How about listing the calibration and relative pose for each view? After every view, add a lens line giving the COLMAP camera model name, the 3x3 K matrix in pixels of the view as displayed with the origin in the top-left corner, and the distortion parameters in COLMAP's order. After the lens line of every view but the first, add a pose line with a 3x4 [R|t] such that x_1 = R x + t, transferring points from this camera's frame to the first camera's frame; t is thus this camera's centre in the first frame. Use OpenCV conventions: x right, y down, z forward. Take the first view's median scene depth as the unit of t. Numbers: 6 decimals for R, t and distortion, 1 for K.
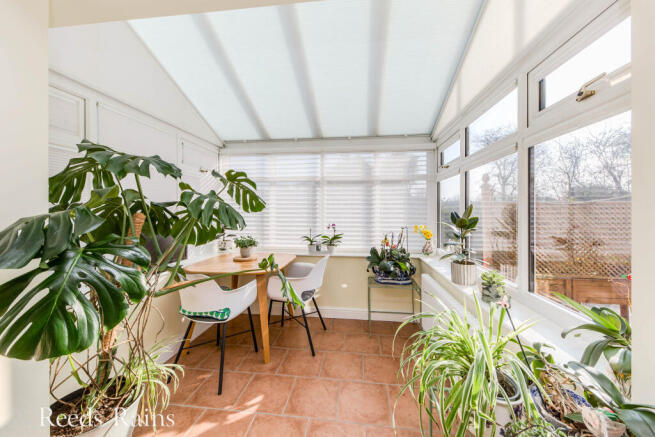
lens RADIAL K [[233.1, 0, 326.8], [0, 233.1, 217.1], [0, 0, 1]] dist [0.000664, 0.000038]
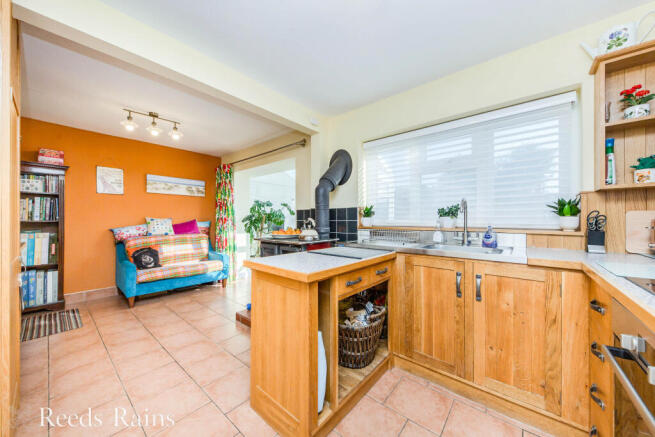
lens RADIAL K [[233.1, 0, 326.9], [0, 233.1, 218.0], [0, 0, 1]] dist [0.000664, 0.000038]
pose [[0.843629, -0.001409, -0.536925, 2.747325], [-0.000440, 0.999994, -0.003316, 0.040035], [0.536927, 0.003033, 0.843623, -2.219656]]
